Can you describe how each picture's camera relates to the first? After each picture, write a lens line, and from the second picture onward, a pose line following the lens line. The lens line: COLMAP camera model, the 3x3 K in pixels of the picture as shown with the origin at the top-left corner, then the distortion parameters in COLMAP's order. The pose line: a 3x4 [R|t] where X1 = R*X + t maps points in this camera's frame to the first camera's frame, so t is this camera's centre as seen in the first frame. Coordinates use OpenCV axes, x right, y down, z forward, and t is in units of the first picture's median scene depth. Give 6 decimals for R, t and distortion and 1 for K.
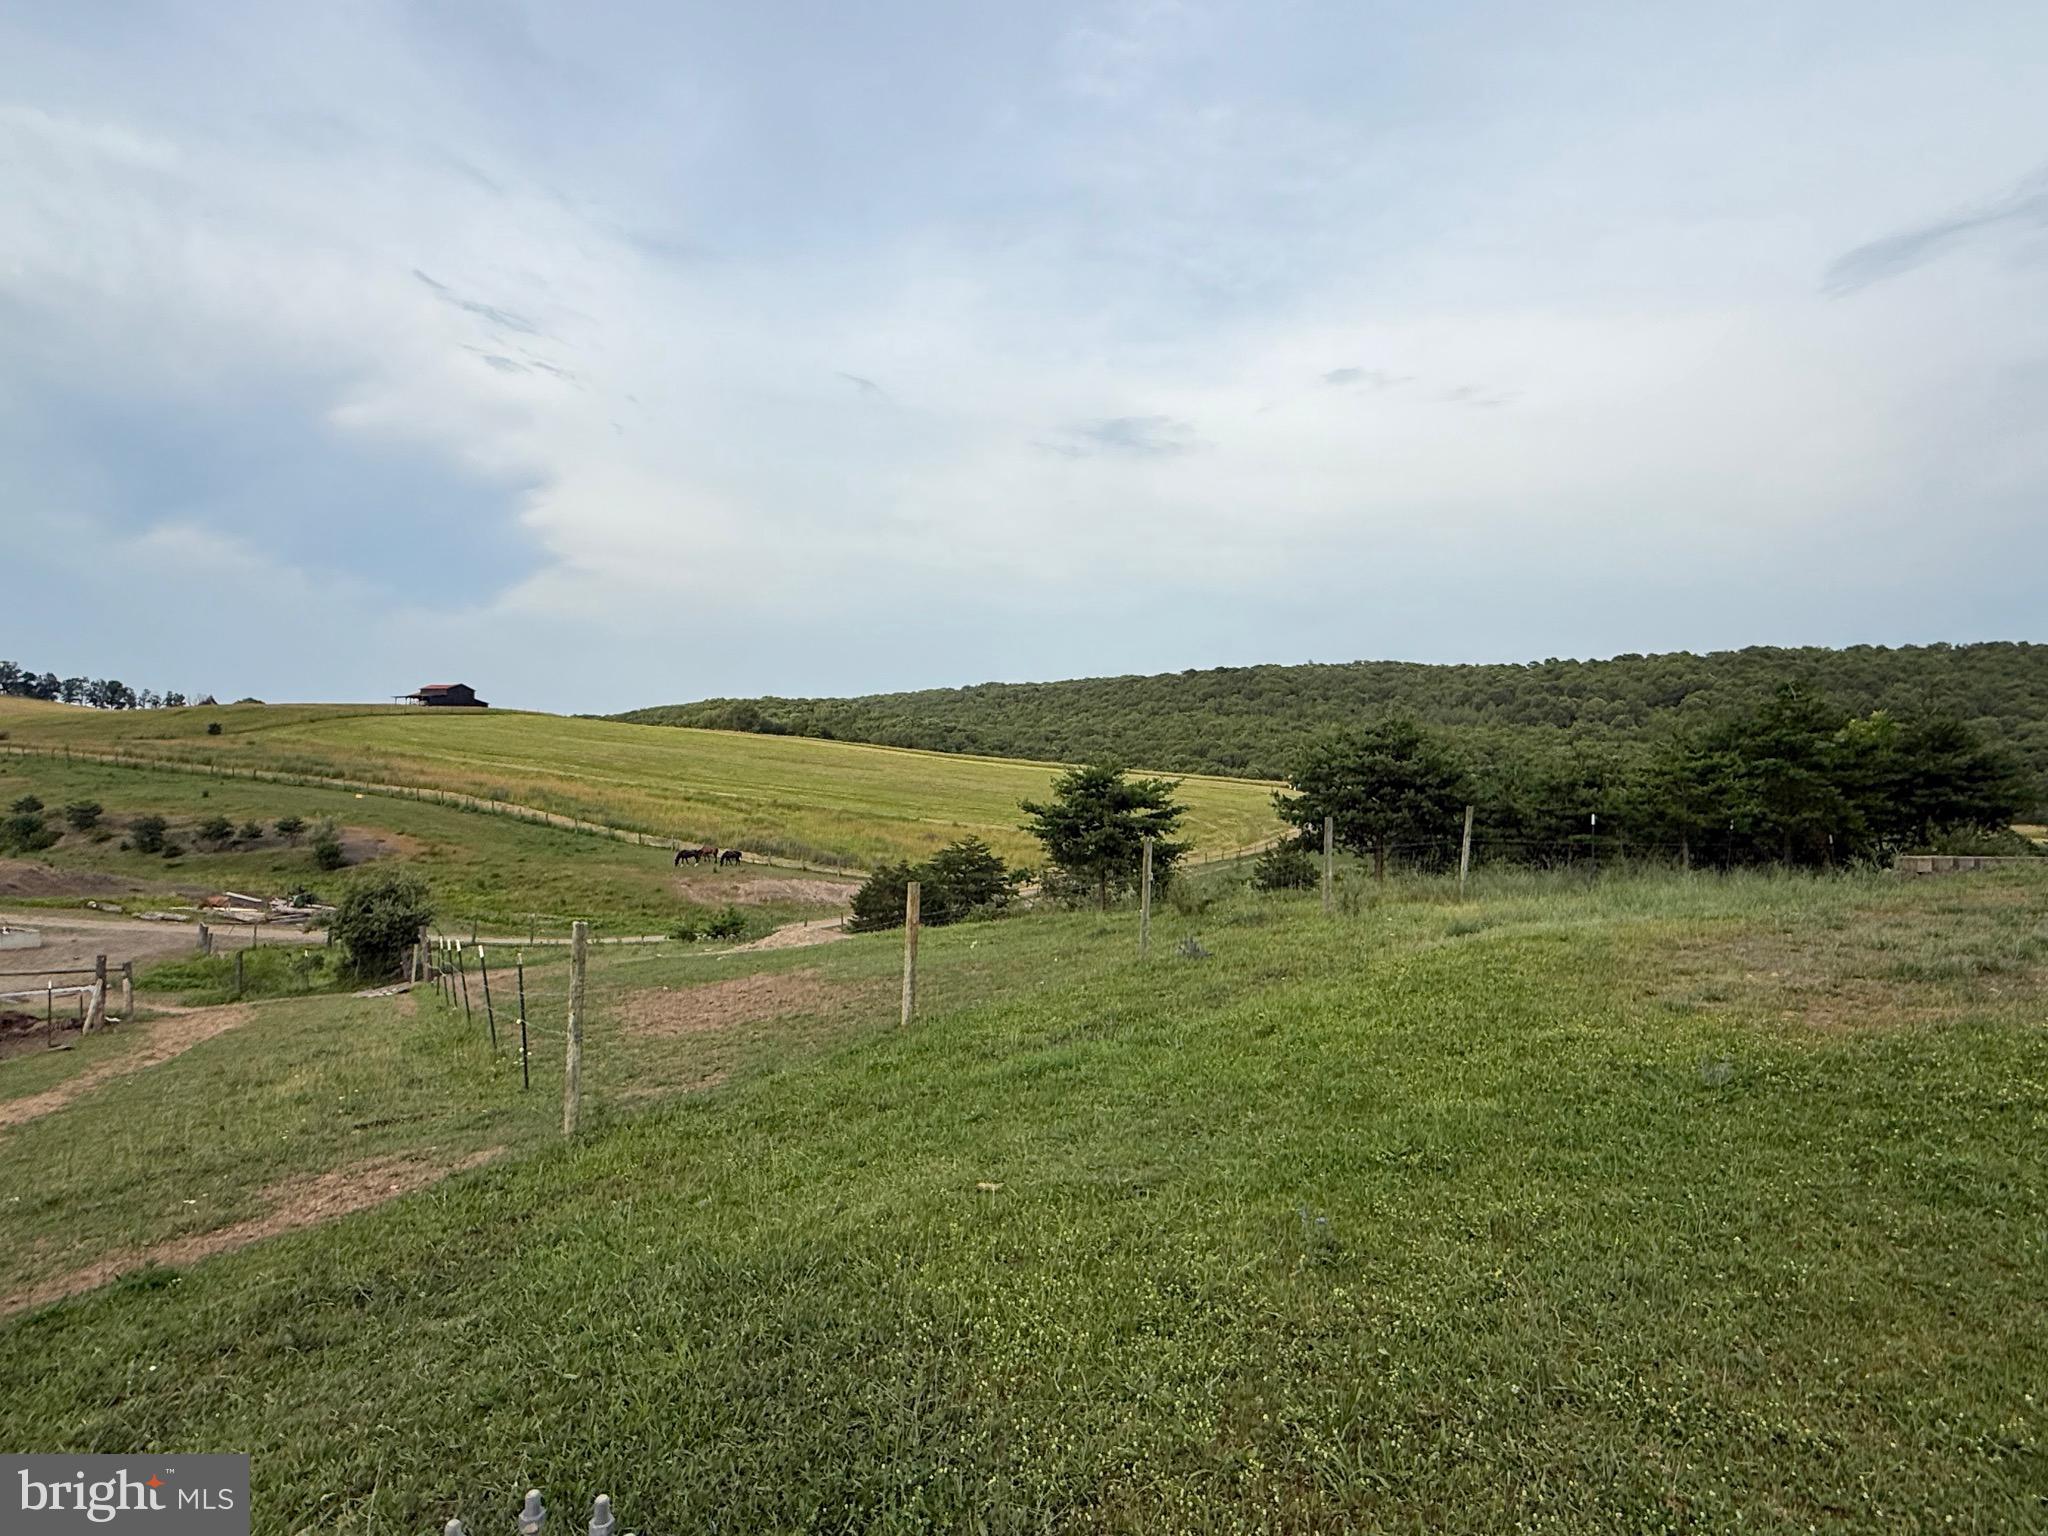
lens RADIAL K [[1173.7, 0, 1024.7], [0, 1173.7, 761.4], [0, 0, 1]] dist [-0.003761, 0.004633]
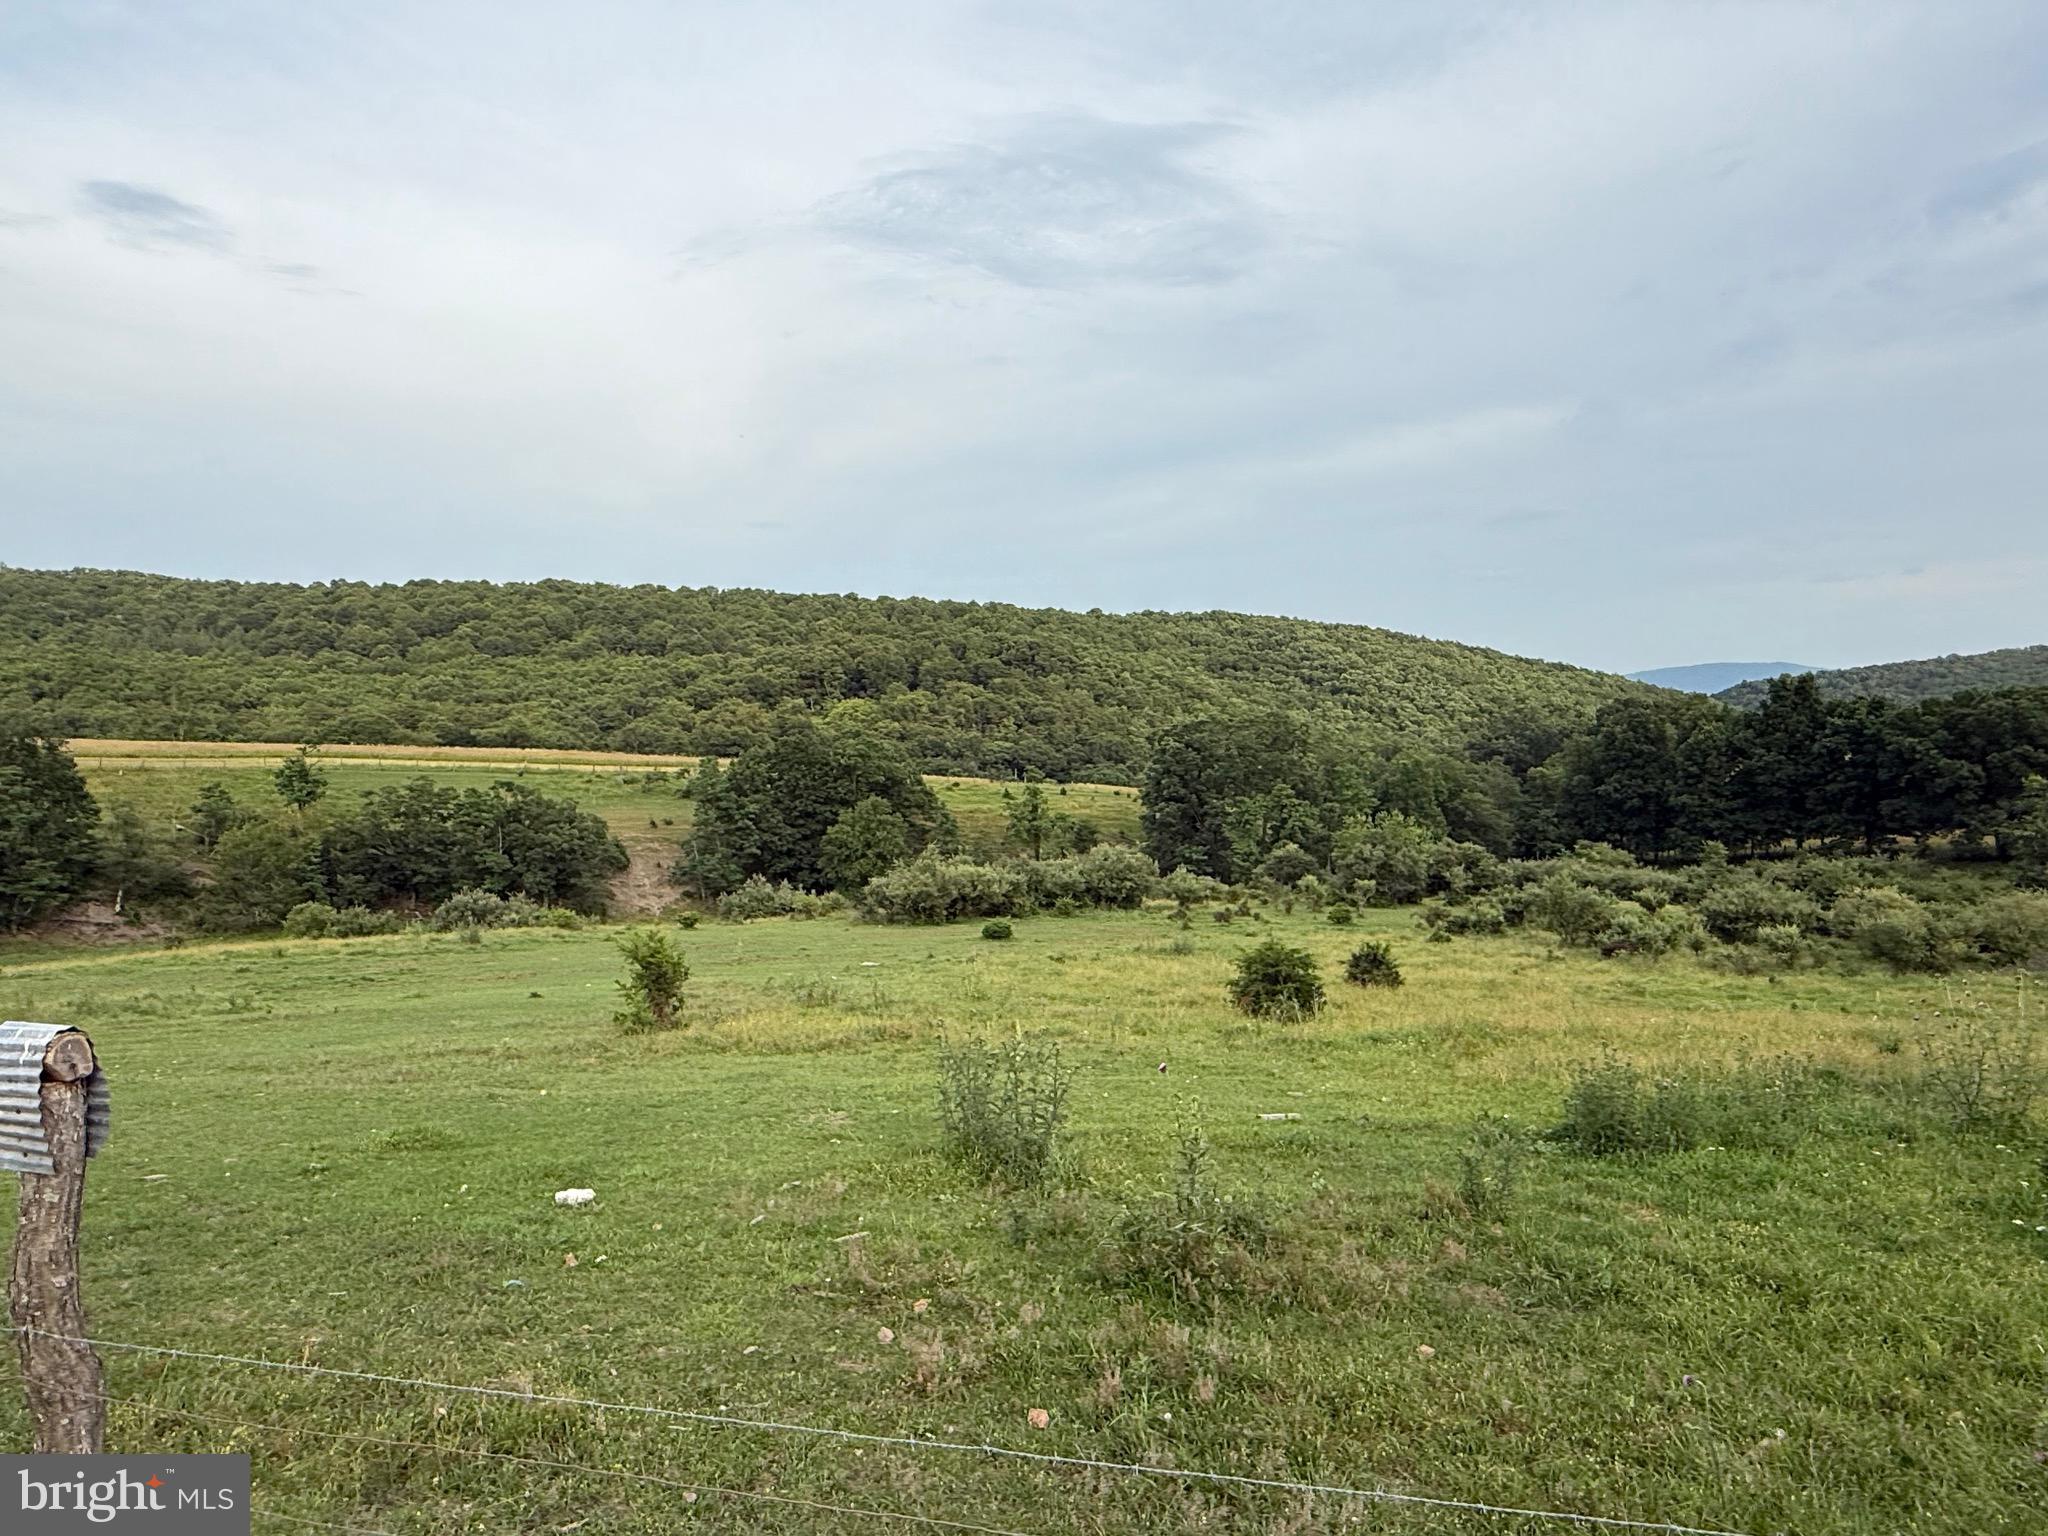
lens RADIAL K [[1278.2, 0, 1016.3], [0, 1278.2, 765.0], [0, 0, 1]] dist [-0.002026, 0.000192]
pose [[0.662694, -0.041970, 0.747713, 0.202156], [0.007672, 0.998756, 0.049261, 0.011044], [-0.748851, -0.026908, 0.662192, 0.051990]]
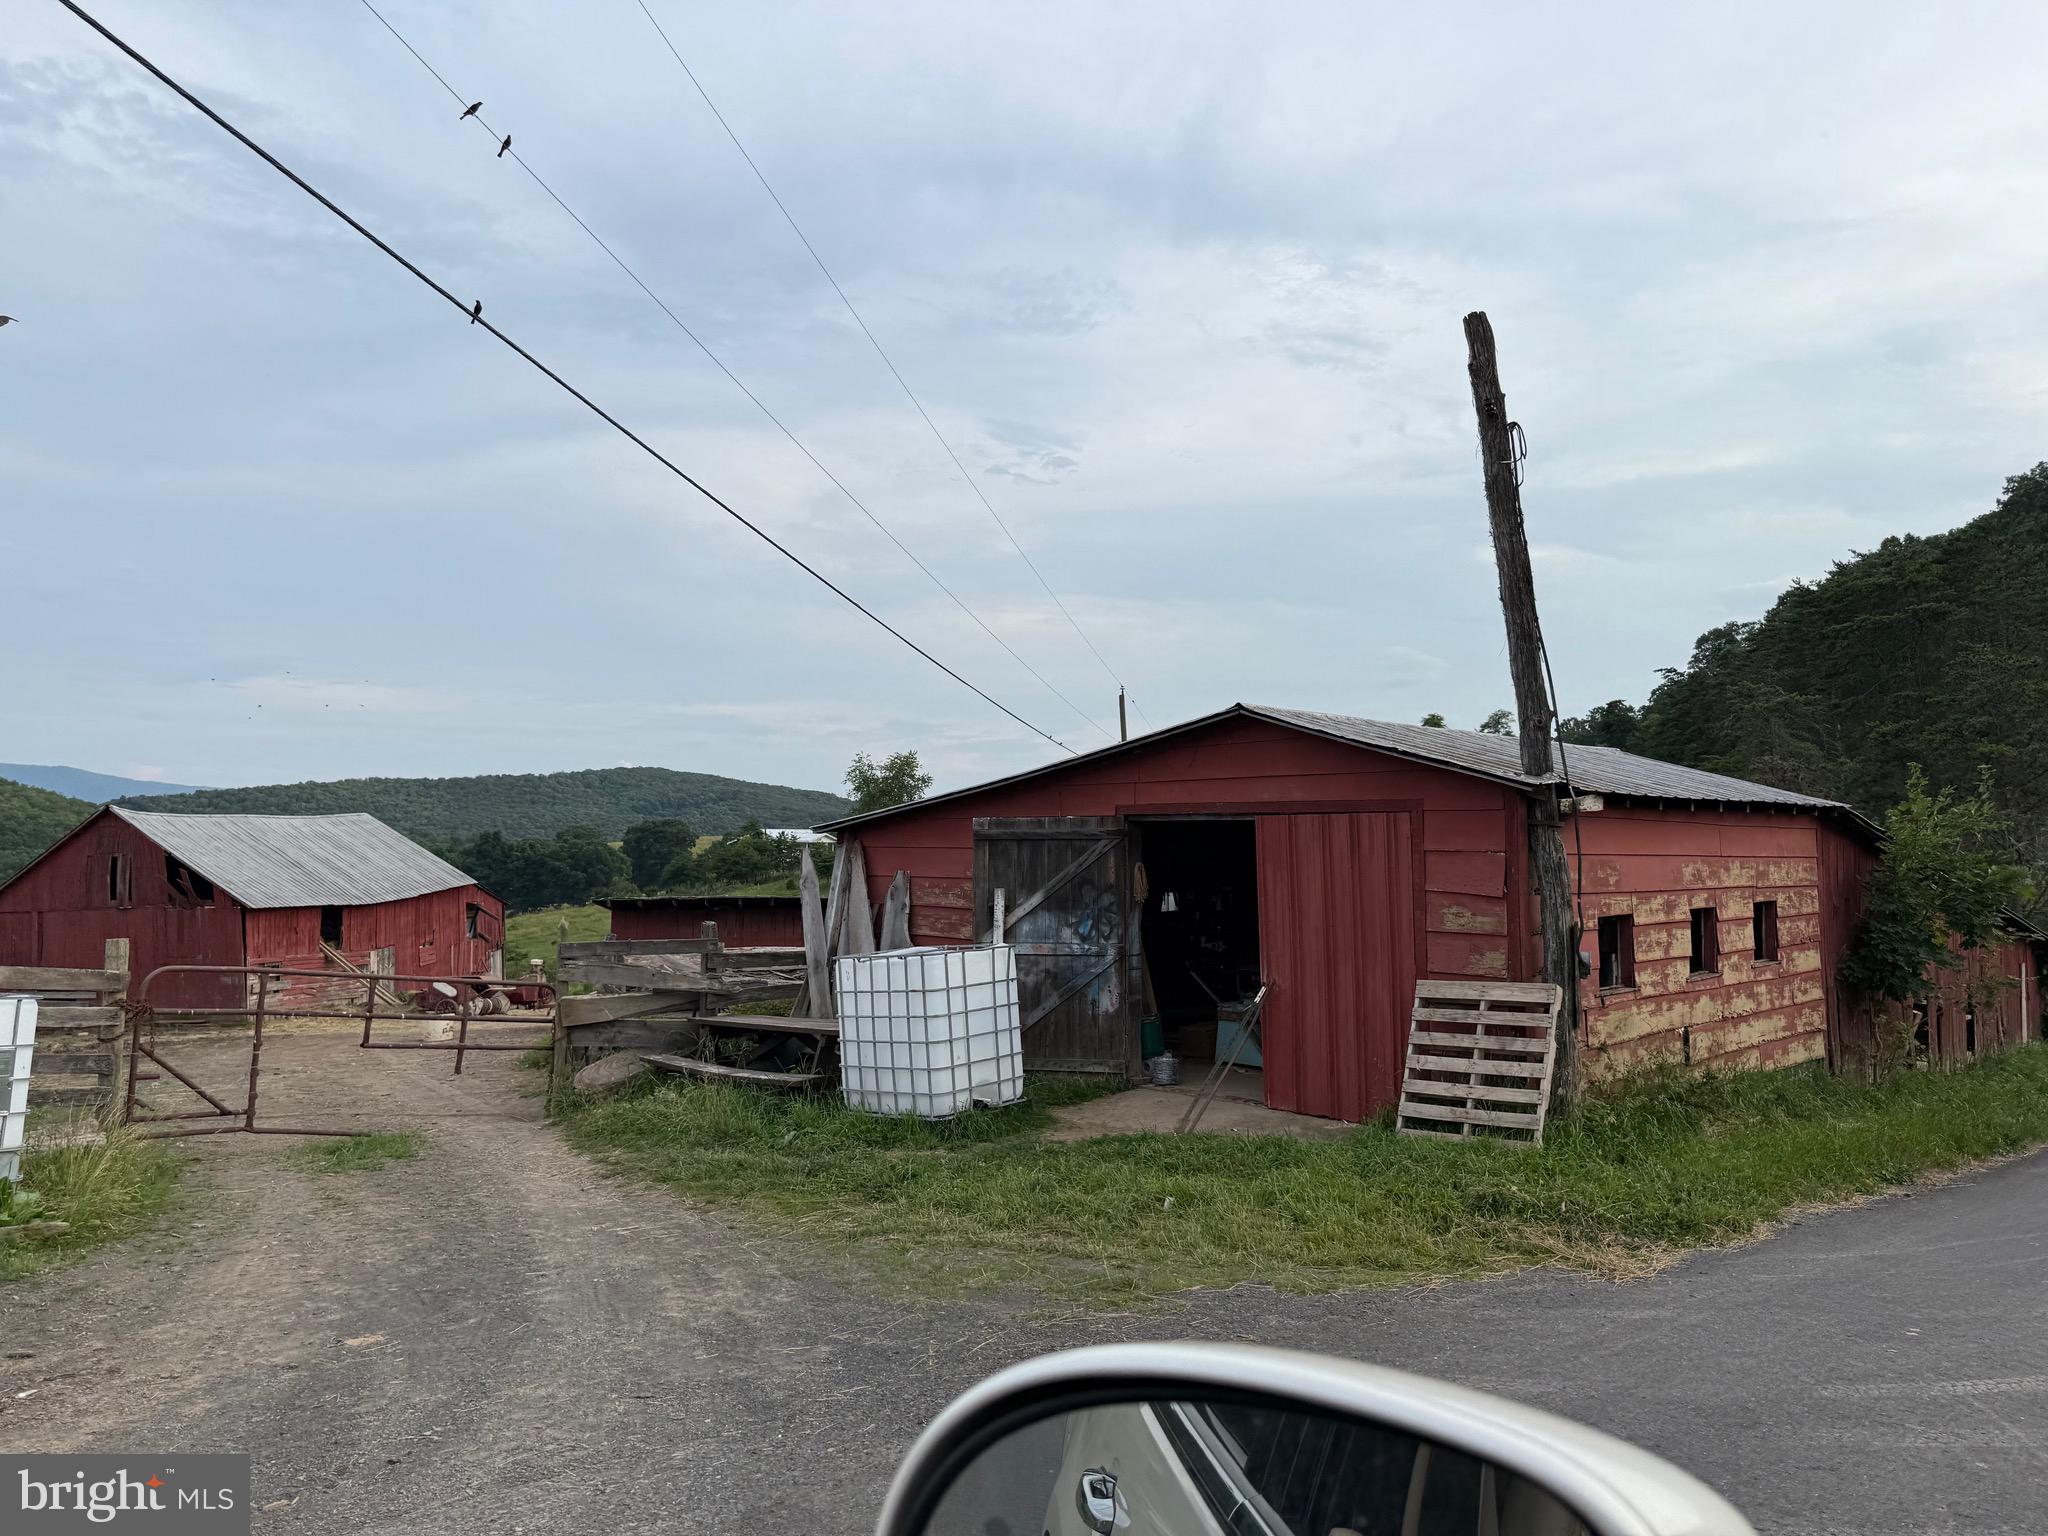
lens RADIAL K [[1448.4, 0, 1009.4], [0, 1448.4, 754.6], [0, 0, 1]] dist [0.051459, -0.055901]
pose [[-0.389631, 0.037784, 0.920196, -0.526150], [-0.029859, 0.998115, -0.053627, -0.010026], [-0.920487, -0.048371, -0.387768, 0.270441]]
